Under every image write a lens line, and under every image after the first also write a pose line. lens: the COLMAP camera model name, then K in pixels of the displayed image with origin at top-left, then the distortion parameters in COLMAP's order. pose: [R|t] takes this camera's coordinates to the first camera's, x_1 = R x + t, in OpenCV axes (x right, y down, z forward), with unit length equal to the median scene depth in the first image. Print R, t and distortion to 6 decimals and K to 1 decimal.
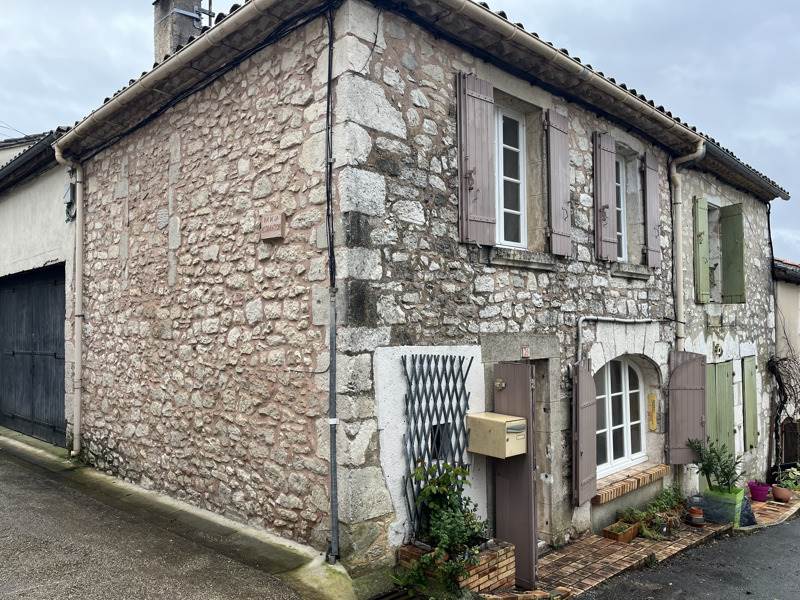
lens RADIAL K [[600.9, 0, 398.6], [0, 600.9, 299.9], [0, 0, 1]] dist [0.038270, -0.009407]
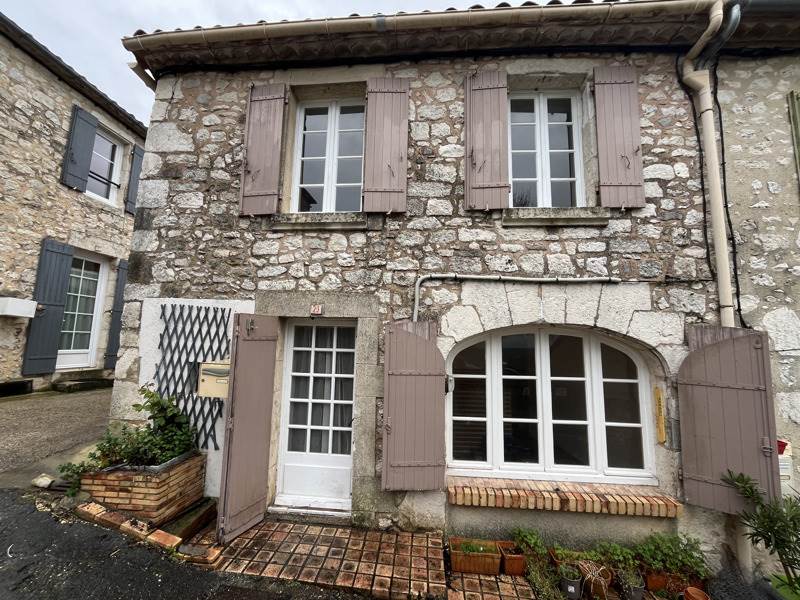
lens RADIAL K [[322.4, 0, 399.1], [0, 322.4, 302.2], [0, 0, 1]] dist [-0.001709, -0.000308]
pose [[0.654861, -0.072011, -0.752310, 0.759300], [0.005461, 0.995875, -0.090571, 0.132831], [0.755729, 0.055203, 0.652553, 0.791864]]
